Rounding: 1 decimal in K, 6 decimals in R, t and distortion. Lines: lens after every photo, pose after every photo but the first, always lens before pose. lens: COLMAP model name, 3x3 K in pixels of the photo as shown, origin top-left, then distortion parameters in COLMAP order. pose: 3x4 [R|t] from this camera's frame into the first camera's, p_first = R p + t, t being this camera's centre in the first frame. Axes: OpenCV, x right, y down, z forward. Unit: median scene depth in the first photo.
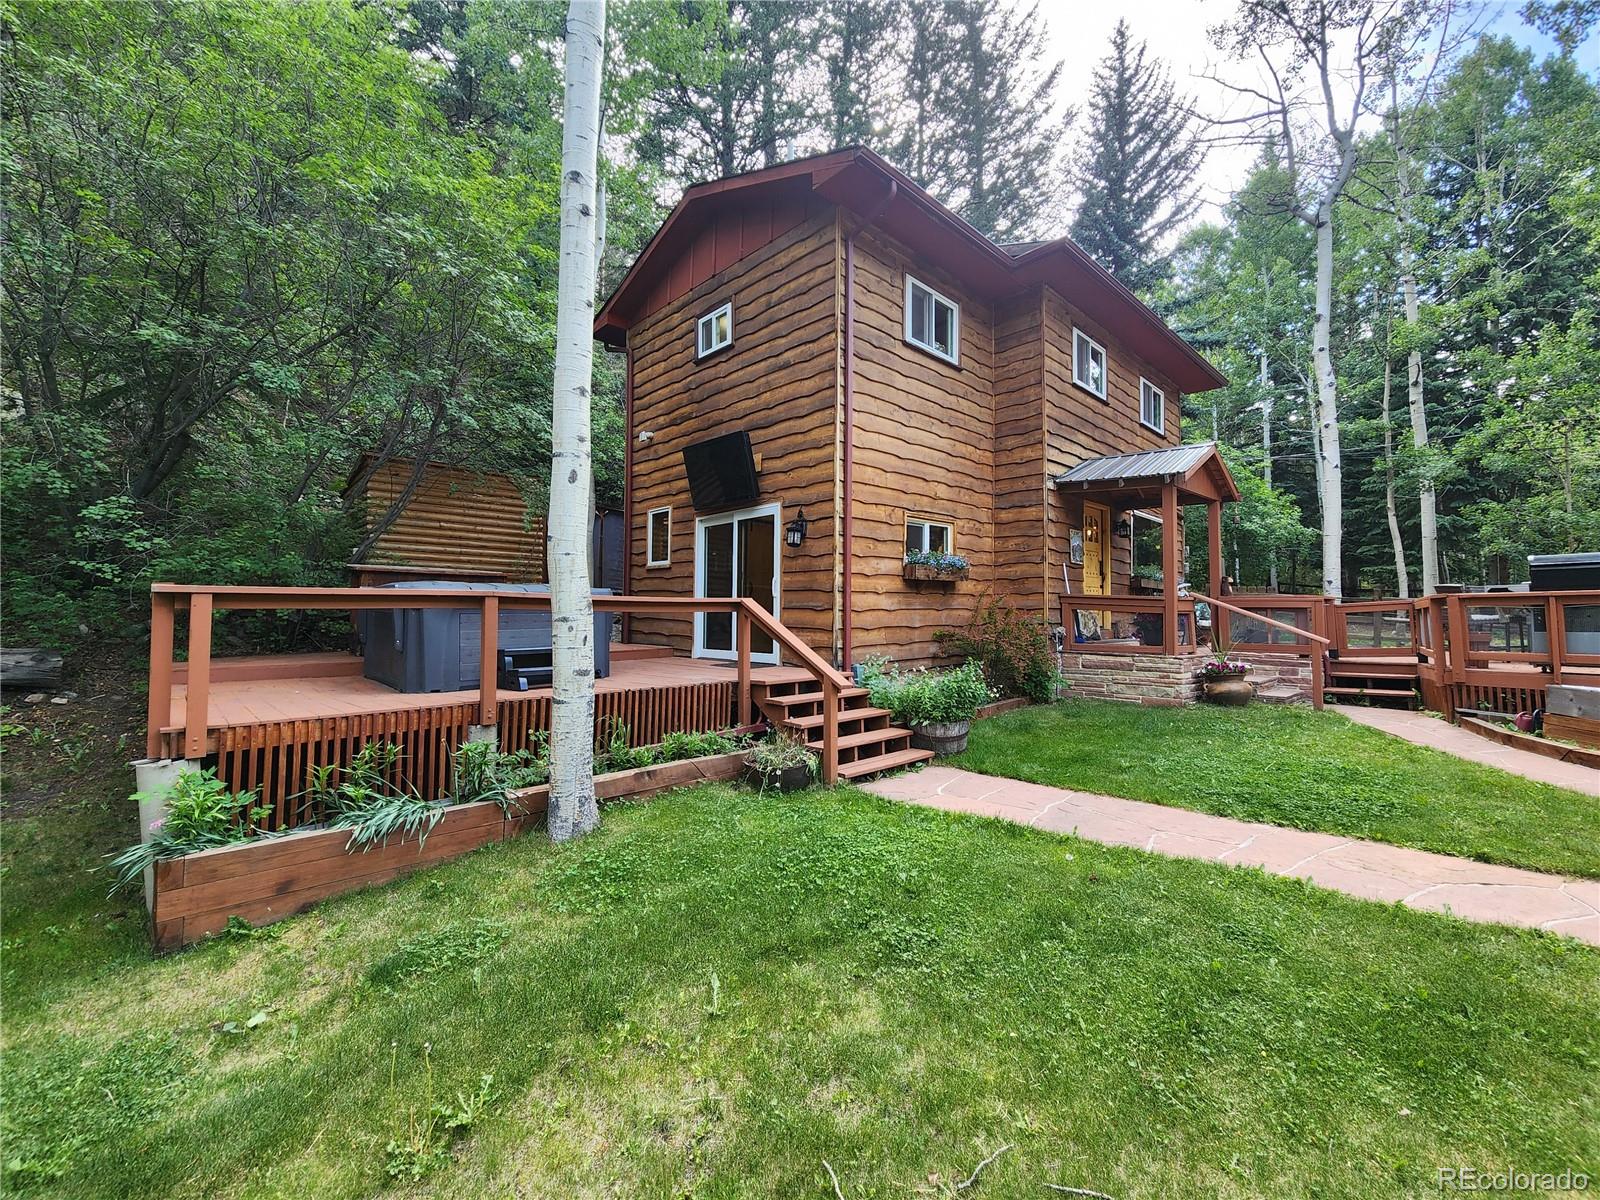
lens RADIAL K [[650.4, 0, 796.3], [0, 650.4, 592.7], [0, 0, 1]] dist [0.001337, -0.004319]
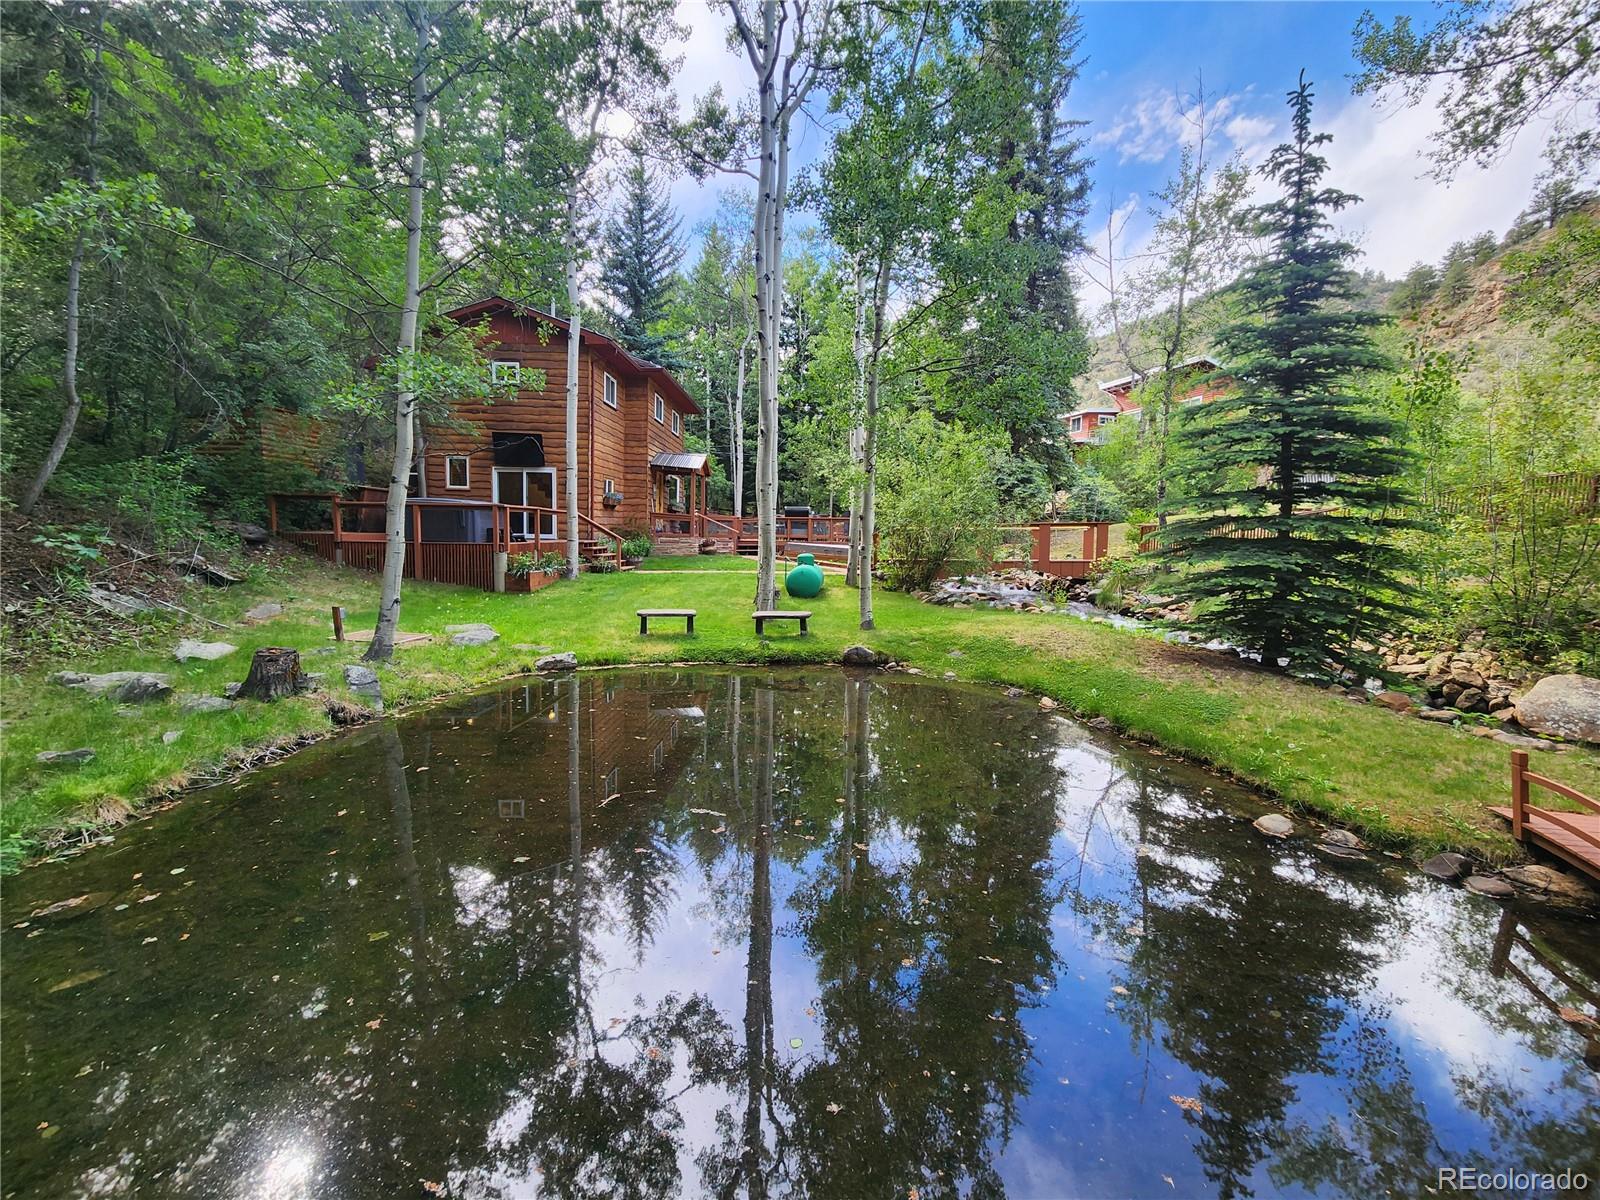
lens RADIAL K [[650.4, 0, 796.3], [0, 650.4, 592.7], [0, 0, 1]] dist [0.001337, -0.004319]
pose [[0.703163, -0.051816, 0.709138, -0.921967], [-0.046128, 0.991916, 0.118218, -0.011238], [-0.709531, -0.115838, 0.695088, -1.060693]]
